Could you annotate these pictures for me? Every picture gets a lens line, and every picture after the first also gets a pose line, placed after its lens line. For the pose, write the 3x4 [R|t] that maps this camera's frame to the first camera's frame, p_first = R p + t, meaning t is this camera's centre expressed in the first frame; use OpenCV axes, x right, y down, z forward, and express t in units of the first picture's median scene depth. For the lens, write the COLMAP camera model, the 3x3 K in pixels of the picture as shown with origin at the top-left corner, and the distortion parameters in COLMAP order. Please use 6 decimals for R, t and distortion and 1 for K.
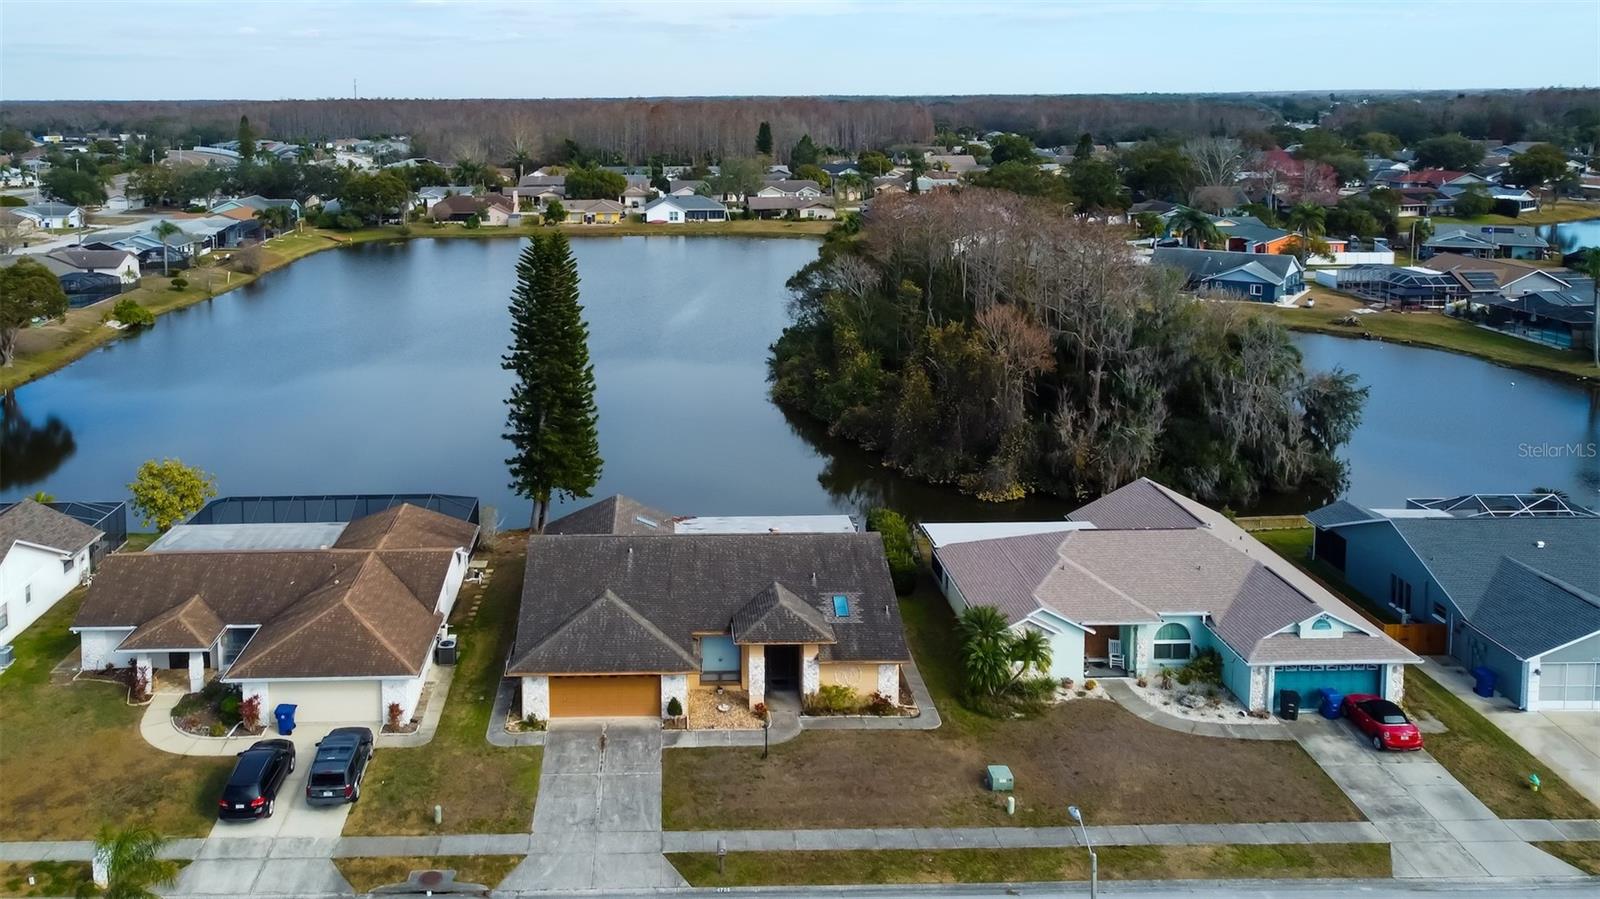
lens RADIAL K [[1250.5, 0, 674.1], [0, 1250.5, 225.1], [0, 0, 1]] dist [0.007257, 0.003914]
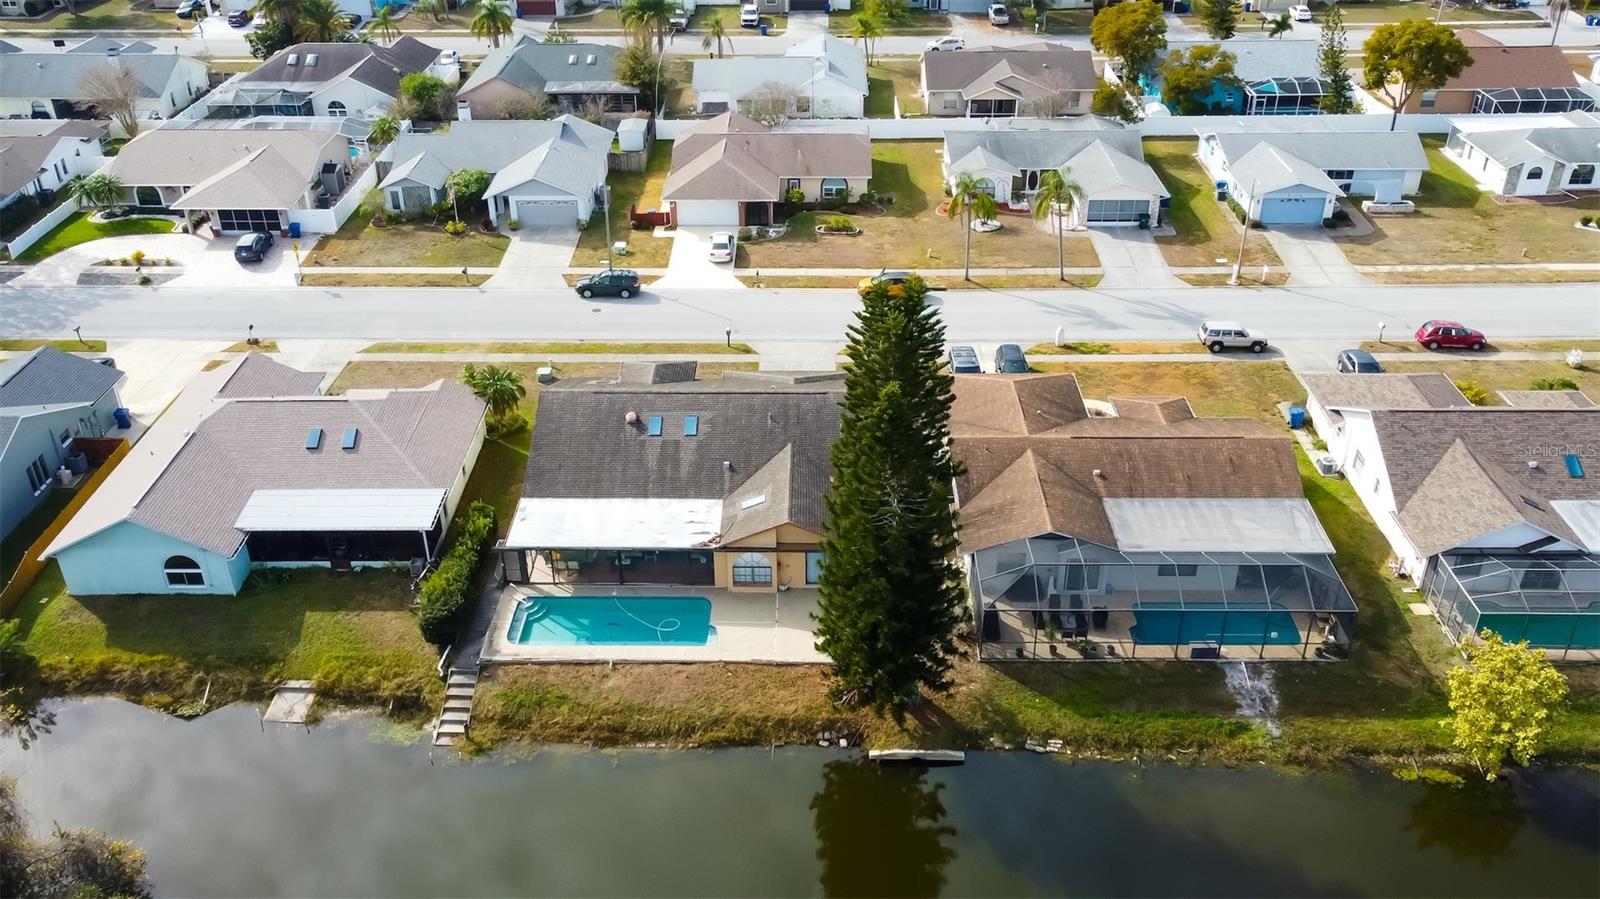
lens RADIAL K [[1305.9, 0, 774.6], [0, 1305.9, 522.3], [0, 0, 1]] dist [-0.003572, 0.019263]
pose [[-0.999099, -0.005483, 0.042080, -0.089359], [0.022385, 0.774332, 0.632383, -0.395812], [-0.036051, 0.632756, -0.773512, 2.092313]]
